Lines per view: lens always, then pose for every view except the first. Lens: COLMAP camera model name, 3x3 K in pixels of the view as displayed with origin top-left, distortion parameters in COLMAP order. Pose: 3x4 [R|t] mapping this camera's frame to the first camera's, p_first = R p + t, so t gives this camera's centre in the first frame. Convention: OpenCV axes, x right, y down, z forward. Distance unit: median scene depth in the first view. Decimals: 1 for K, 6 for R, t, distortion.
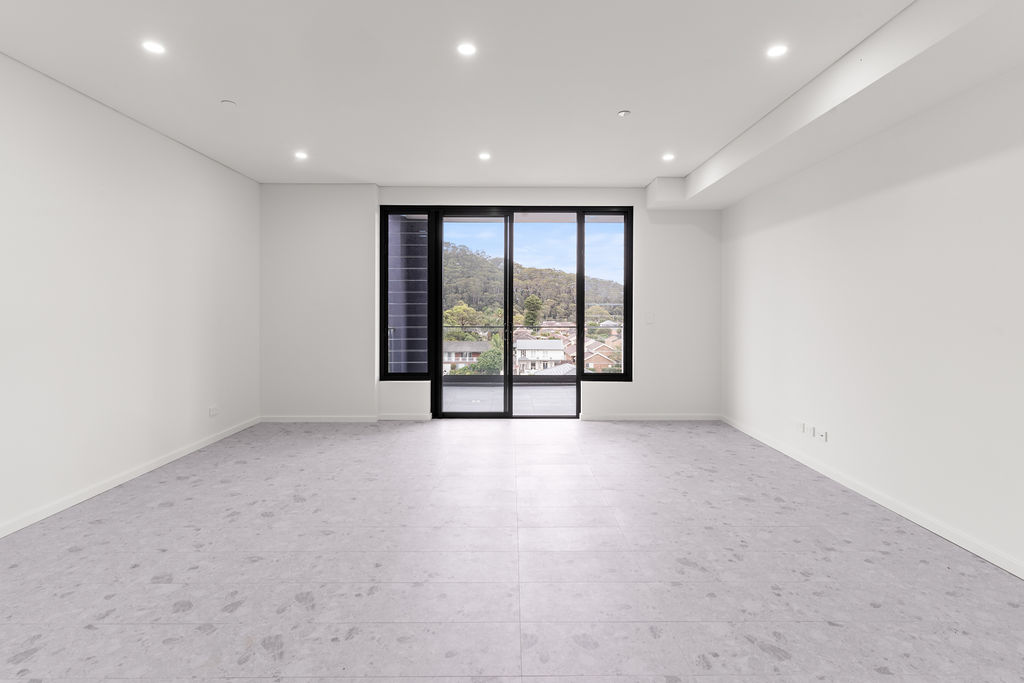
lens RADIAL K [[506.8, 0, 511.9], [0, 506.8, 340.3], [0, 0, 1]] dist [-0.002716, -0.000055]
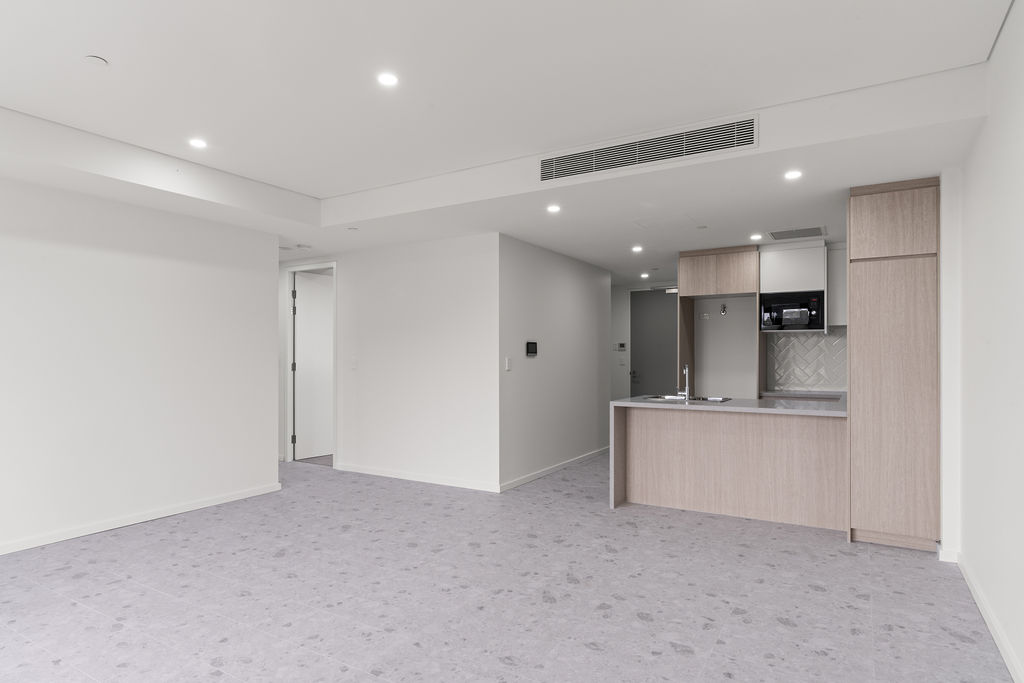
lens RADIAL K [[583.4, 0, 511.9], [0, 583.4, 345.9], [0, 0, 1]] dist [-0.001839, -0.000186]
pose [[-0.859682, 0.006954, 0.510782, -1.004864], [0.029427, 0.998921, 0.035928, -0.138711], [-0.509981, 0.045917, -0.858959, 2.123928]]
